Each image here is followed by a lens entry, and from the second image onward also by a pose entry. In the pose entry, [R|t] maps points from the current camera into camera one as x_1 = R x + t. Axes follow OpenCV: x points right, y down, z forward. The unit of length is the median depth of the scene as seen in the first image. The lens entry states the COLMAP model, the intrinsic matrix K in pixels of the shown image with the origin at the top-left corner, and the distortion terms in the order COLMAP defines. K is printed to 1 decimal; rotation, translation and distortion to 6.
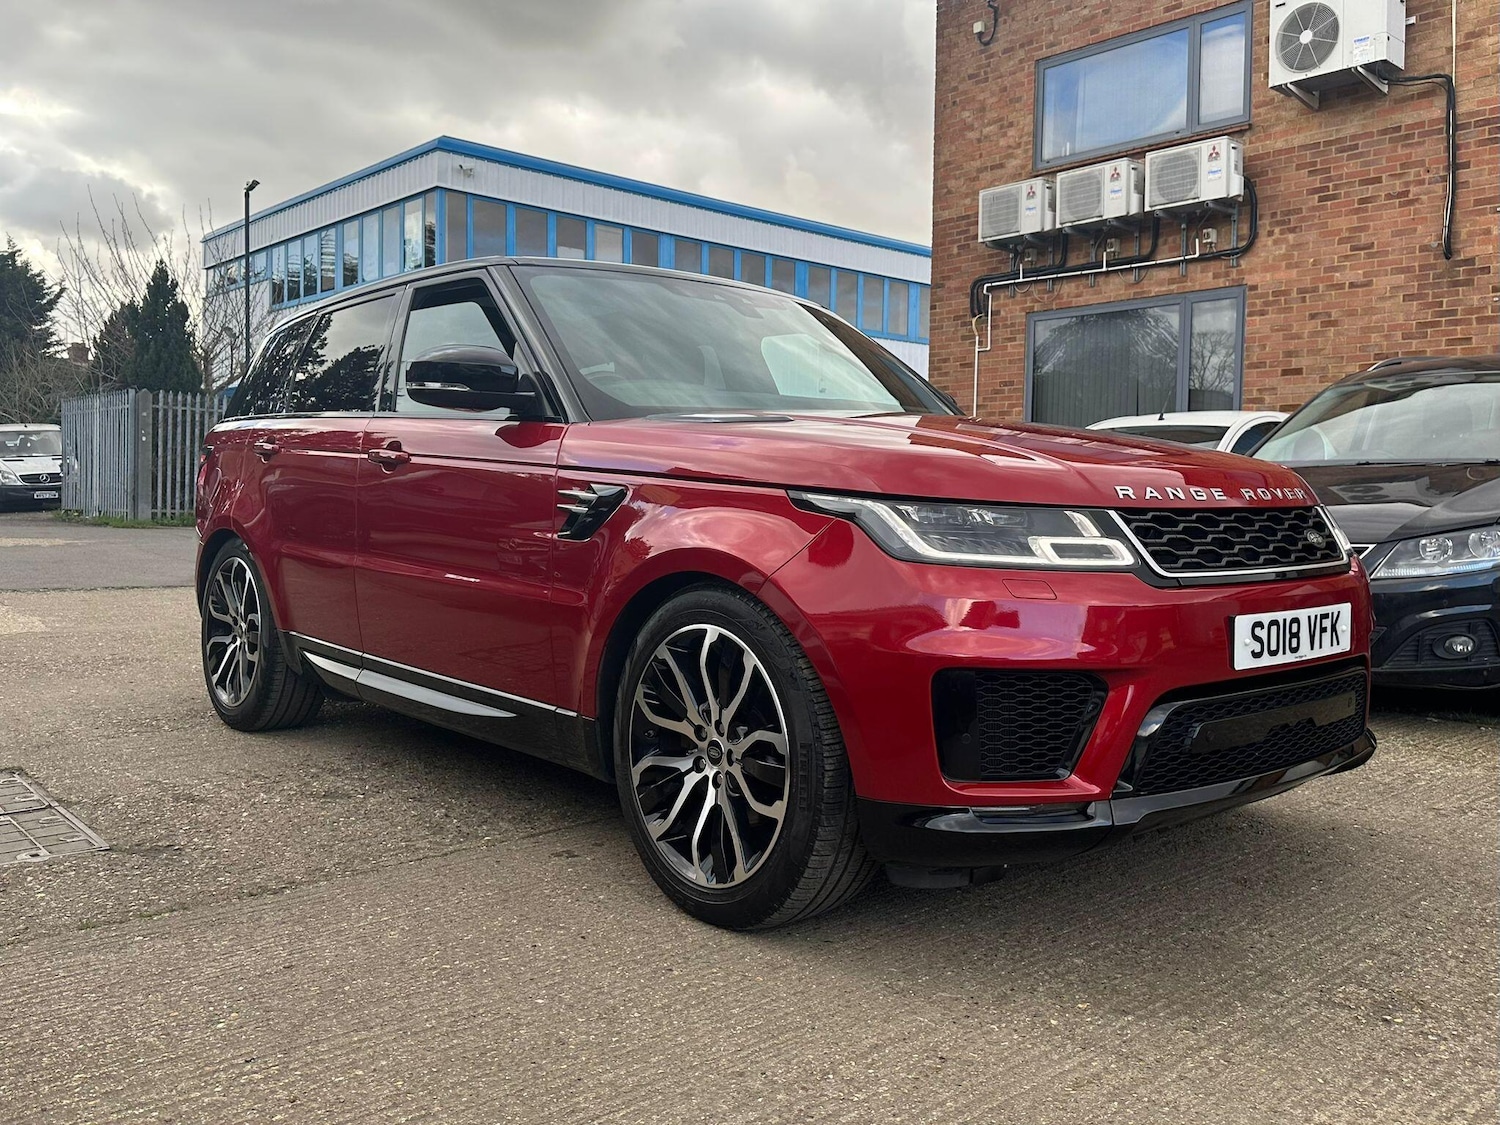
lens RADIAL K [[1286.2, 0, 814.3], [0, 1286.2, 540.5], [0, 0, 1]] dist [0.029321, -0.042249]
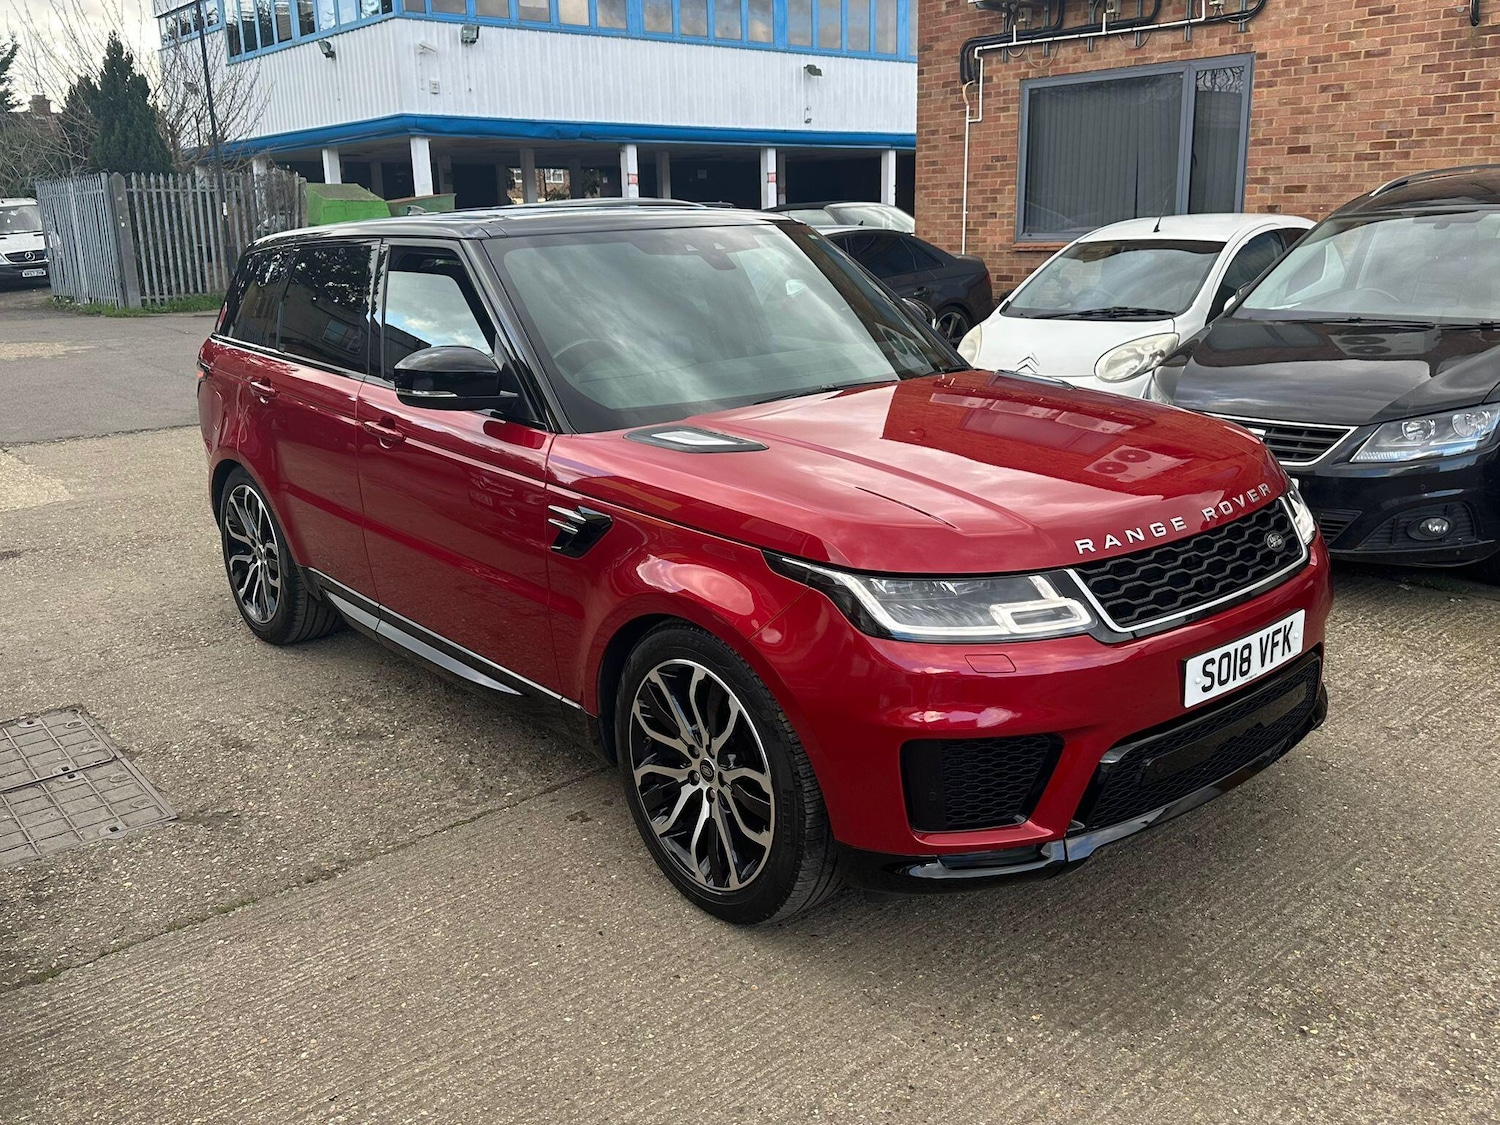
lens RADIAL K [[1285.5, 0, 750.2], [0, 1285.5, 558.8], [0, 0, 1]] dist [0.034495, -0.051606]
pose [[0.998351, -0.030491, -0.048630, 0.018441], [0.040557, 0.974255, 0.221769, -0.252241], [0.040616, -0.223376, 0.973886, -0.032653]]
